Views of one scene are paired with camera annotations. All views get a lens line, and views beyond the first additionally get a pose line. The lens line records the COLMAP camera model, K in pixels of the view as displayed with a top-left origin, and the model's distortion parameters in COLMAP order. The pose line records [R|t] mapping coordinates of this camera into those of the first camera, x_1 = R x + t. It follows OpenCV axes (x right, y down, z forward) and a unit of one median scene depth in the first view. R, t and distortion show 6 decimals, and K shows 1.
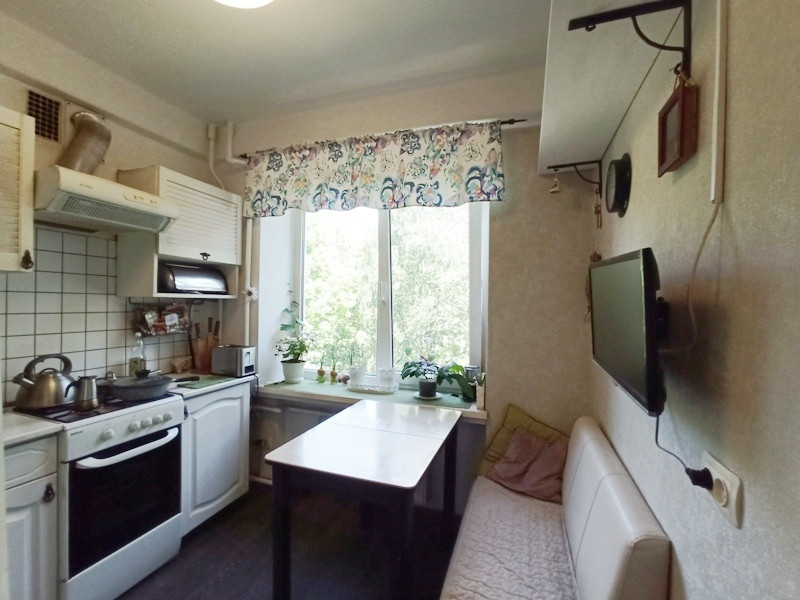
lens RADIAL K [[358.5, 0, 397.4], [0, 358.5, 303.1], [0, 0, 1]] dist [-0.044487, 0.010482]
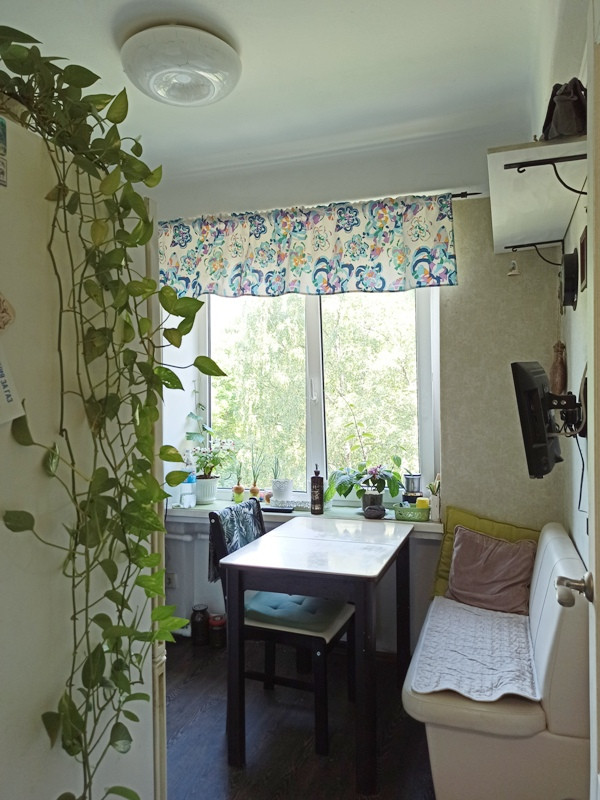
lens RADIAL K [[590.3, 0, 299.1], [0, 590.3, 399.7], [0, 0, 1]] dist [0.050909, -0.015175]
pose [[0.999600, -0.022857, 0.016628, -0.115985], [0.022979, 0.999710, -0.007210, 0.001026], [-0.016458, 0.007589, 0.999836, -0.443653]]
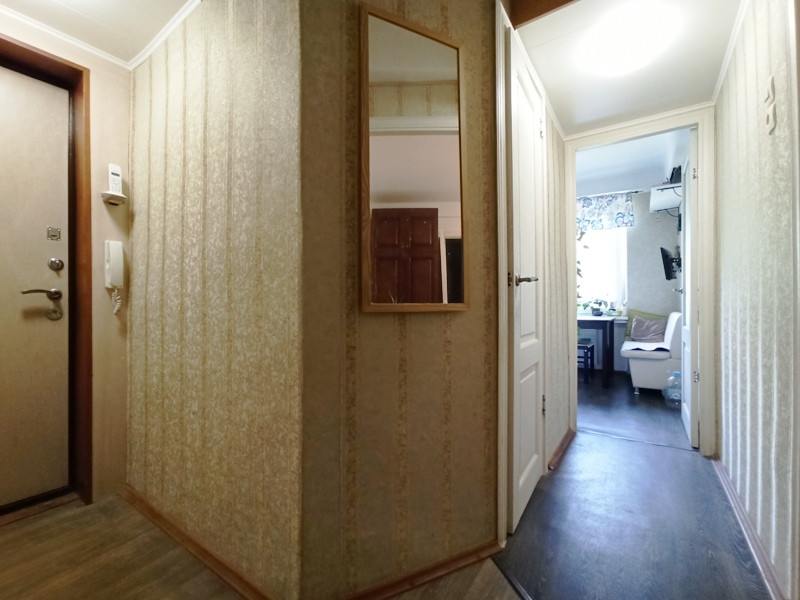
lens RADIAL K [[358.5, 0, 395.0], [0, 358.5, 305.2], [0, 0, 1]] dist [-0.044487, 0.010482]
pose [[0.966706, -0.020144, -0.255095, -0.601763], [0.019414, 0.999797, -0.005382, 0.205693], [0.255152, 0.000251, 0.966901, -1.541747]]
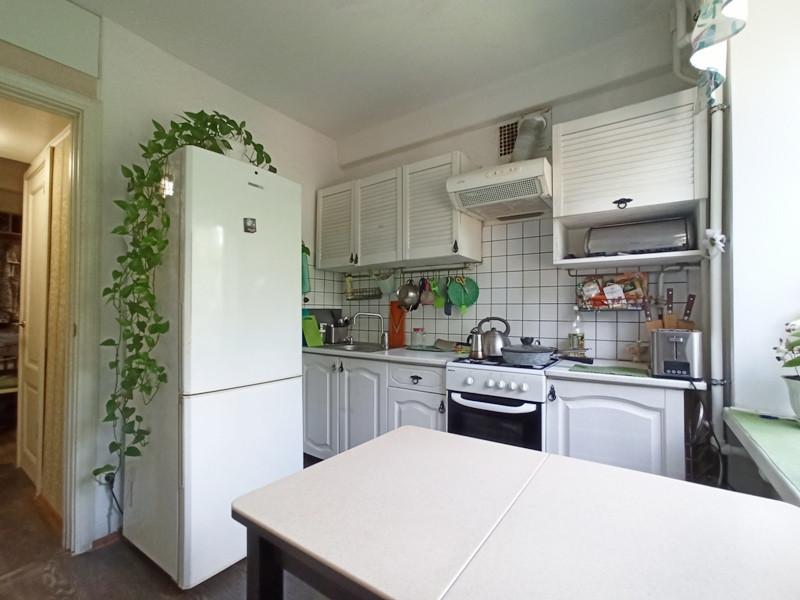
lens RADIAL K [[358.5, 0, 400.5], [0, 358.5, 305.1], [0, 0, 1]] dist [-0.044487, 0.010482]
pose [[-0.257302, -0.032222, -0.965794, 0.332483], [-0.008912, 0.999481, -0.030972, 0.126752], [0.966290, 0.000638, -0.257456, 0.869196]]
